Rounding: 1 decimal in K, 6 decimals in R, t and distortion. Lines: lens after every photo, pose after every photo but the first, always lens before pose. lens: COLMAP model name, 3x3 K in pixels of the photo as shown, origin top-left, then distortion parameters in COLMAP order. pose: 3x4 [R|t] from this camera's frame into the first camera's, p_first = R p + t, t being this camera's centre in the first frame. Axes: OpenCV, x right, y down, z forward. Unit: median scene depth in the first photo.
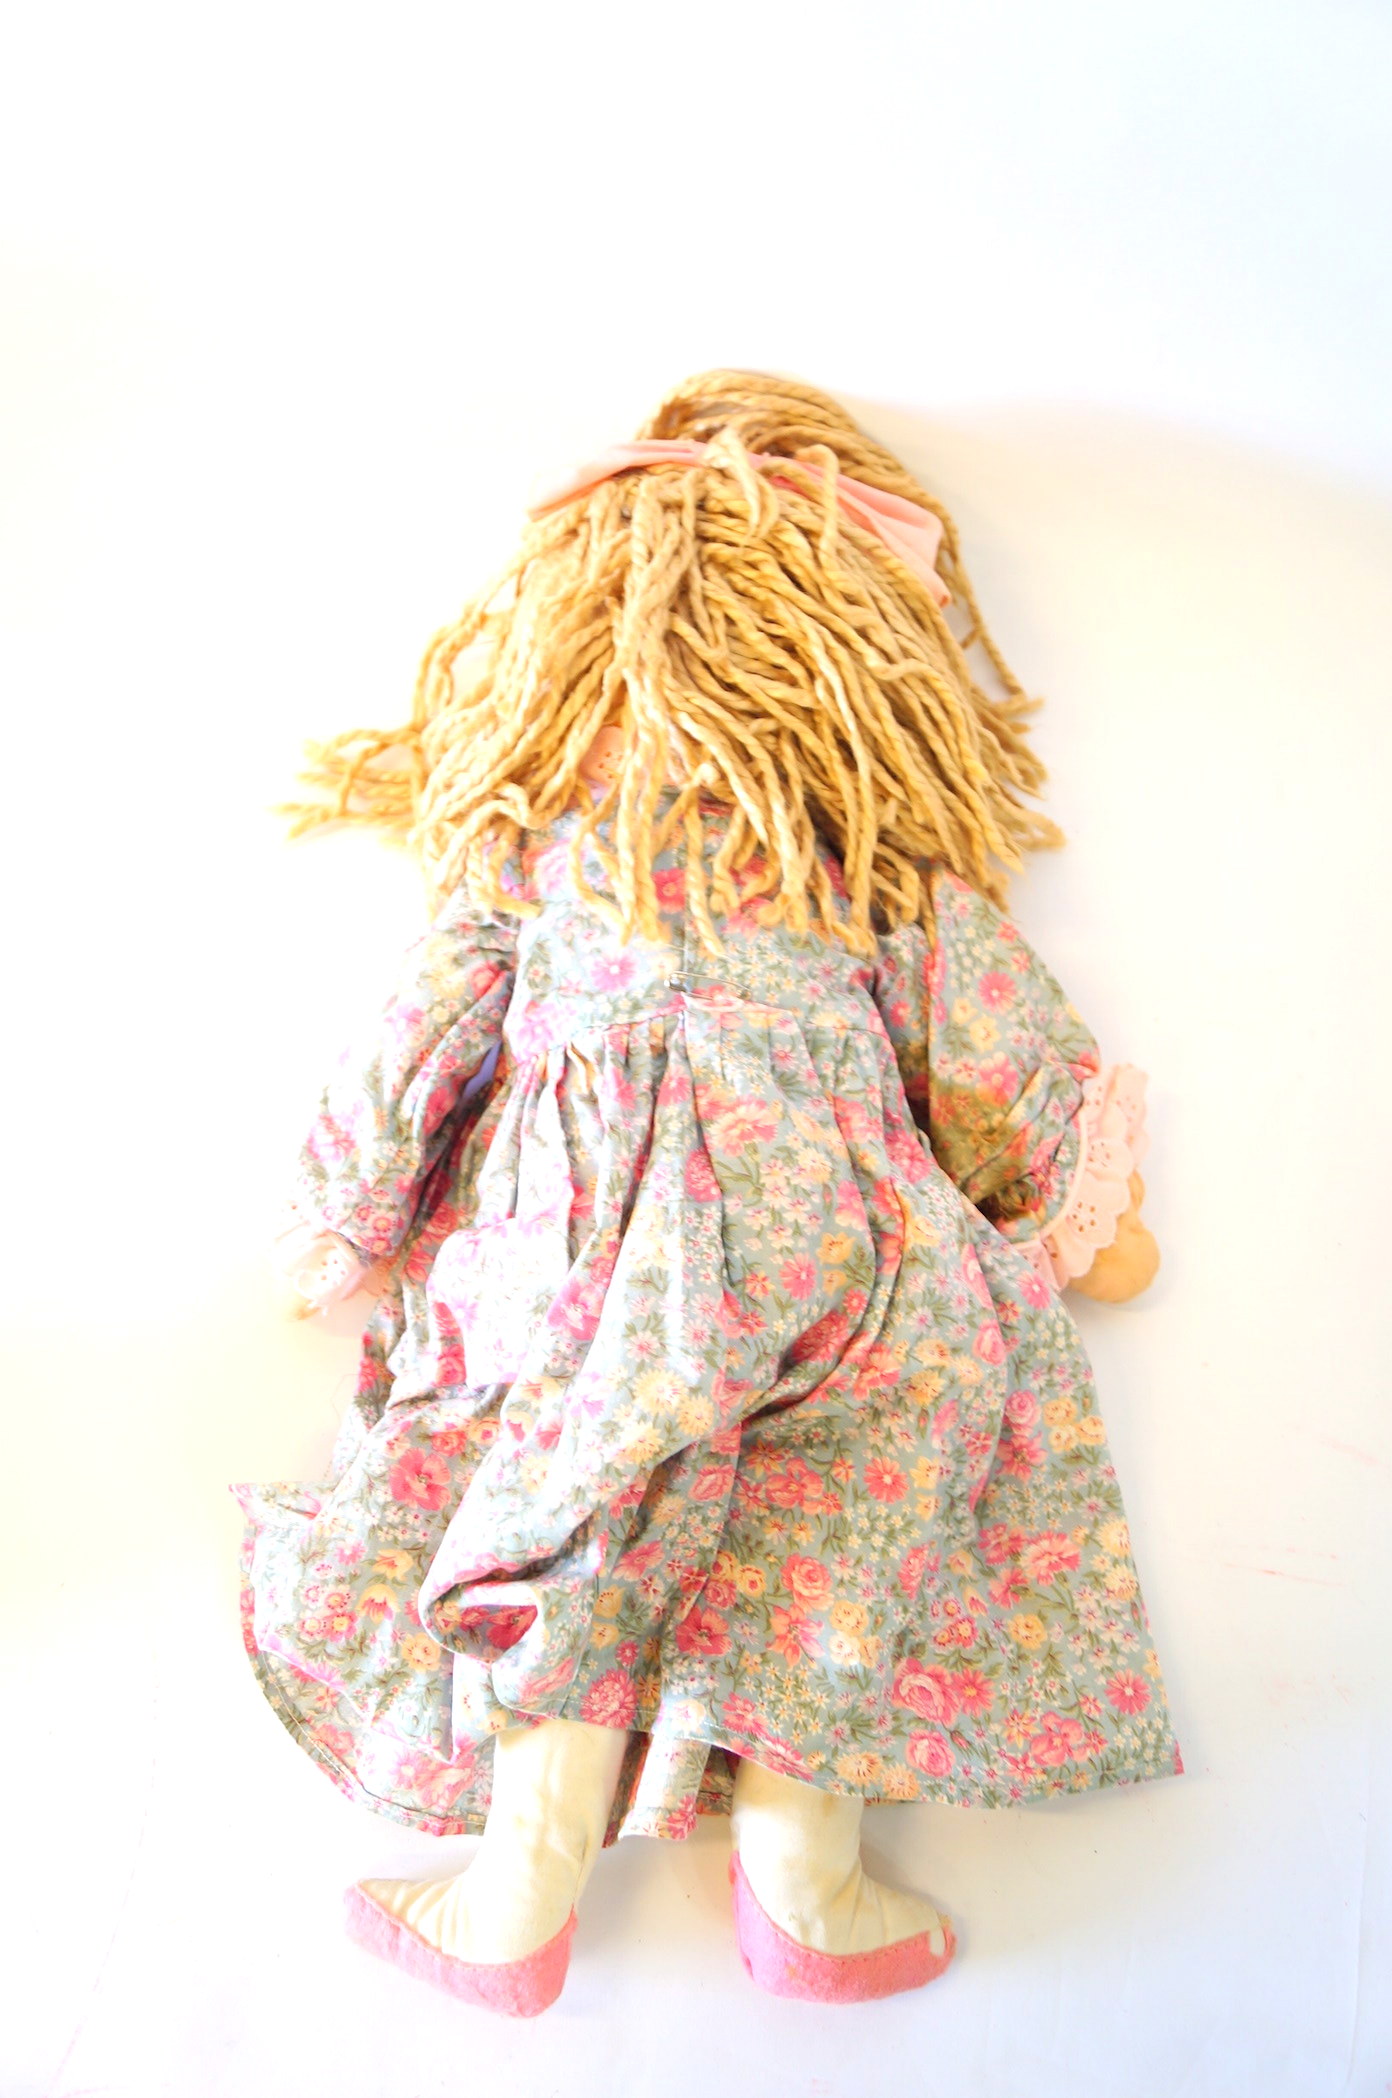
lens RADIAL K [[1600.9, 0, 696.0], [0, 1600.9, 1049.0], [0, 0, 1]] dist [-0.104663, 0.012468]
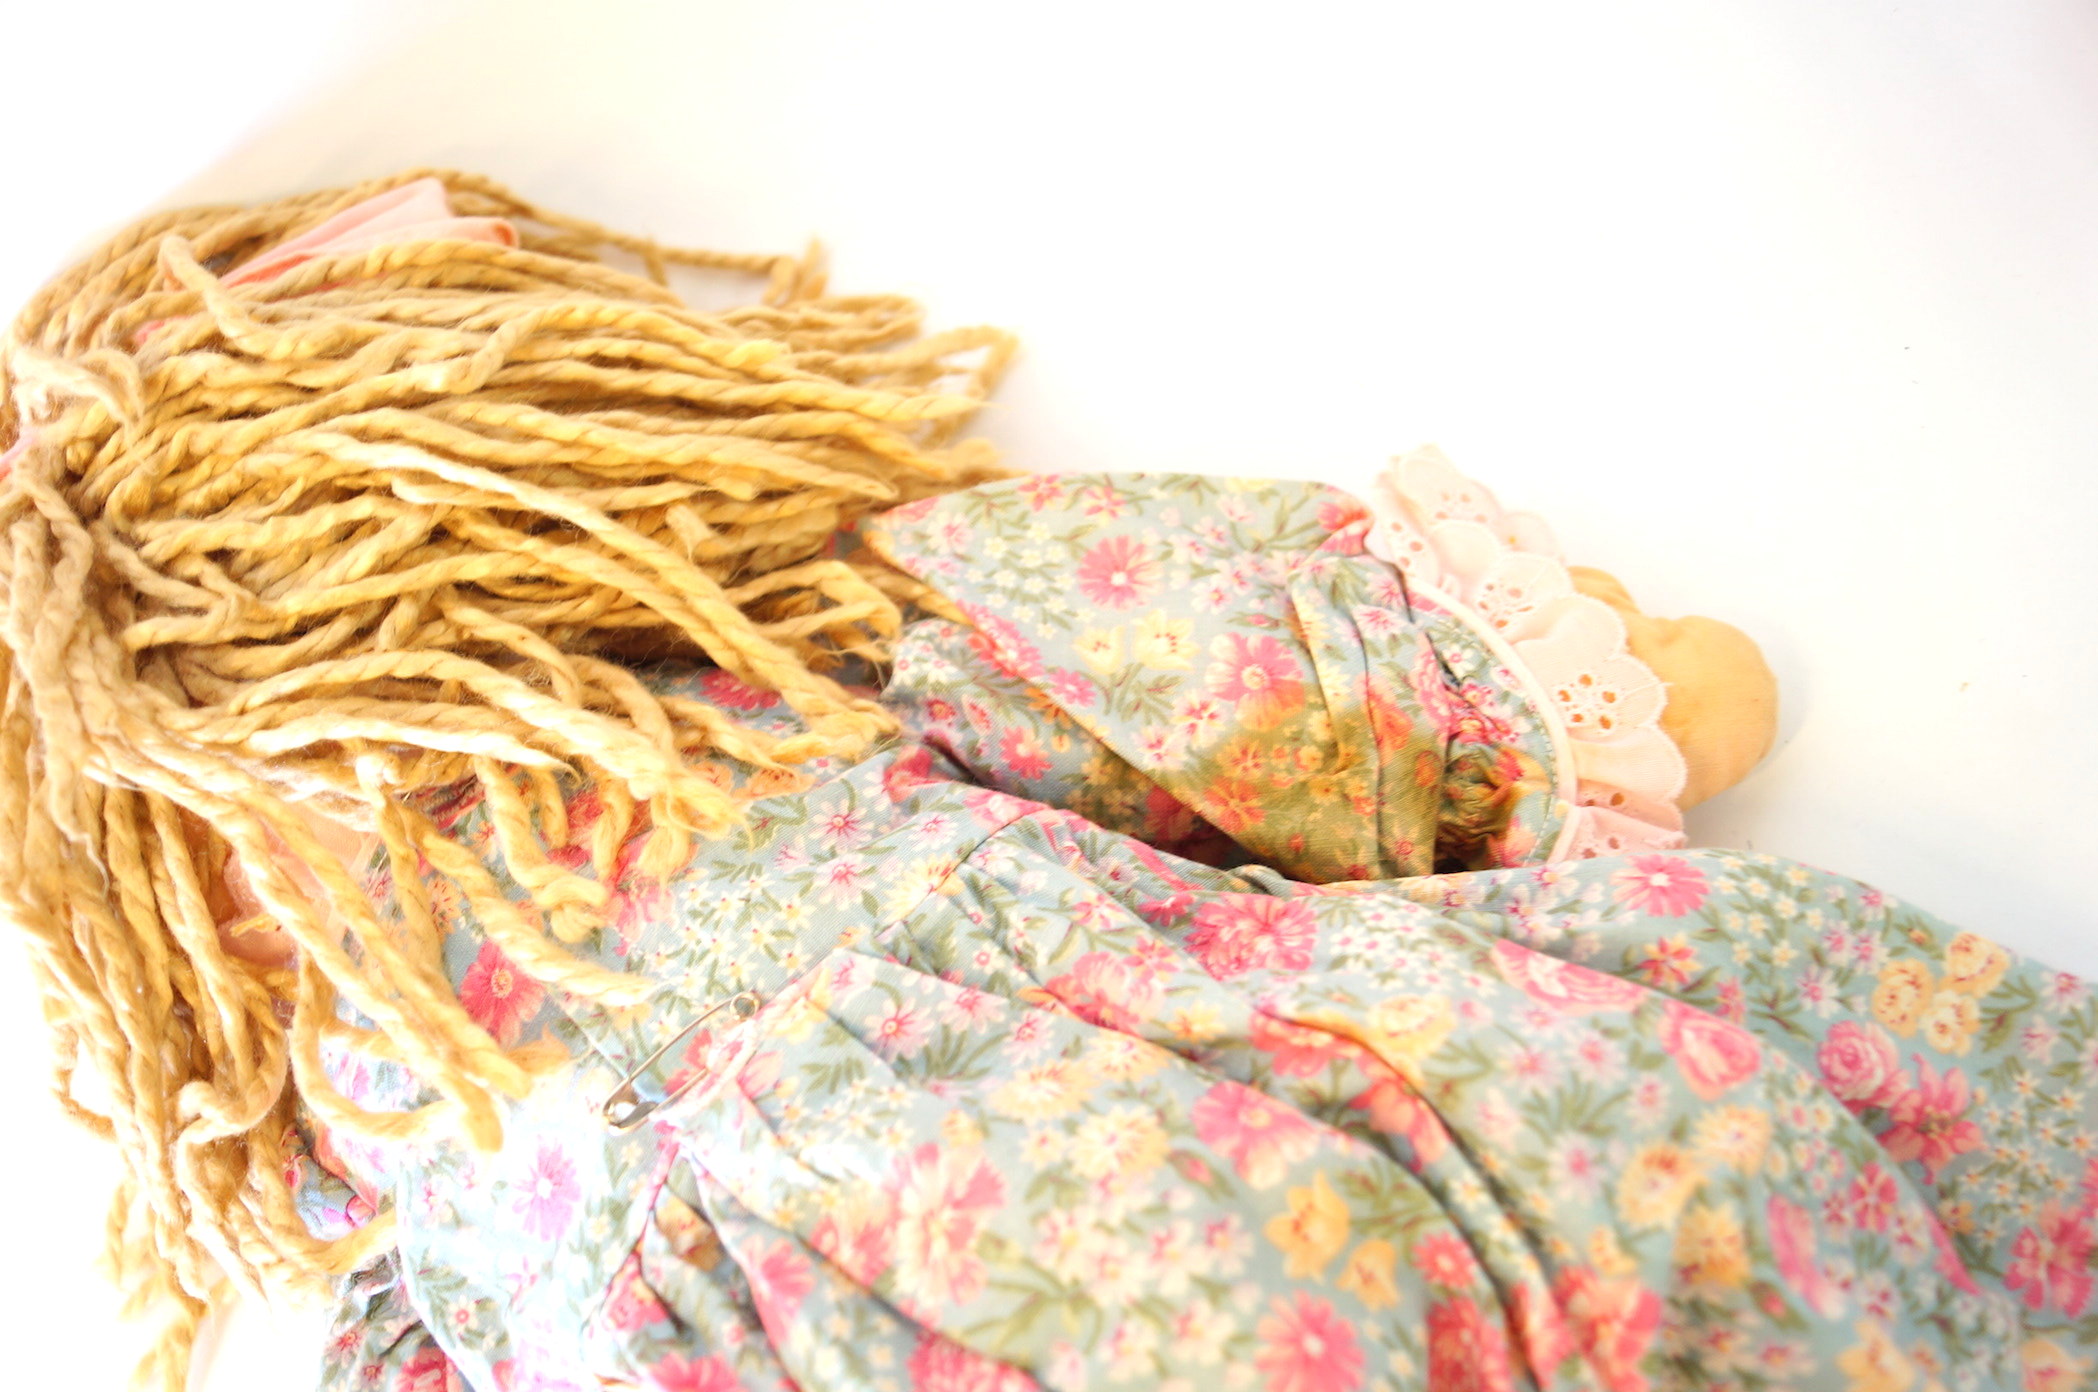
lens RADIAL K [[1600.9, 0, 1049.0], [0, 1600.9, 696.0], [0, 0, 1]] dist [-0.104663, 0.012468]
pose [[0.609653, -0.790244, 0.061942, 0.118991], [0.789737, 0.598827, -0.133125, 0.039471], [0.068109, 0.130078, 0.989162, 0.525953]]
